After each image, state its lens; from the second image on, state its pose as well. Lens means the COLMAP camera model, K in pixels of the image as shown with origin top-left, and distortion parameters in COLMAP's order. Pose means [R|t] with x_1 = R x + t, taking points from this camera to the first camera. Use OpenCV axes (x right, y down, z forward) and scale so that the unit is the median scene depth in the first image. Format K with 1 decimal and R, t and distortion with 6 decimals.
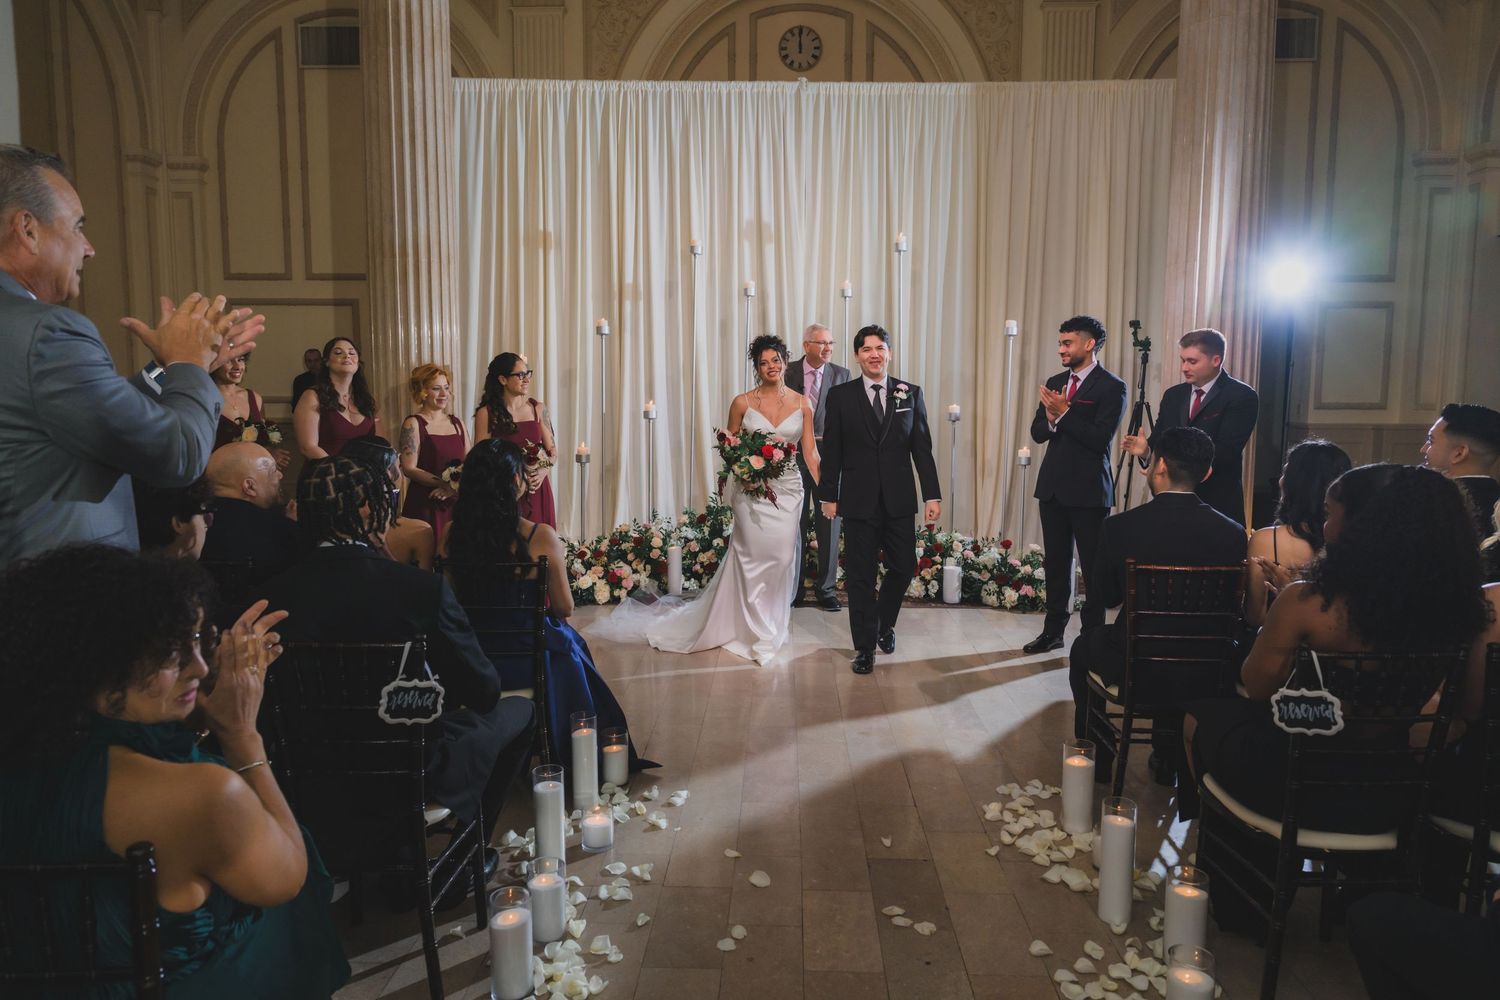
lens RADIAL K [[1045.7, 0, 750.0], [0, 1045.7, 500.0], [0, 0, 1]] dist [-0.001519, -0.000980]
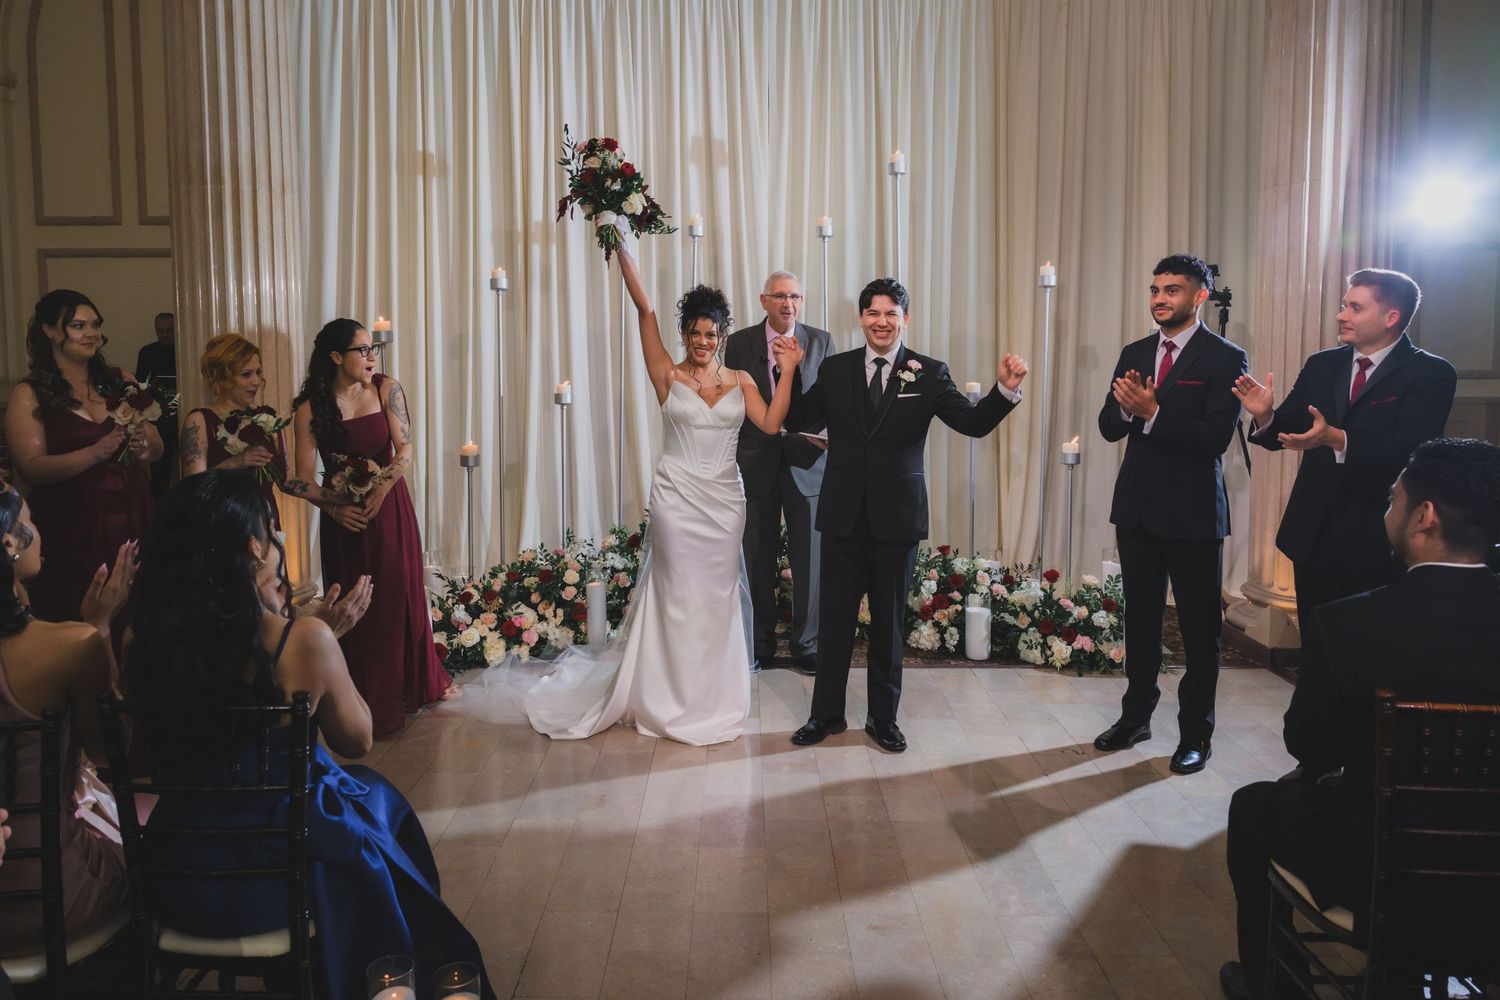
lens RADIAL K [[1034.3, 0, 748.1], [0, 1034.3, 535.2], [0, 0, 1]] dist [-0.003154, 0.001117]
pose [[0.999389, -0.014509, 0.031786, 0.011661], [0.012267, 0.997497, 0.069634, -0.038046], [-0.032716, -0.069201, 0.997066, 0.286824]]
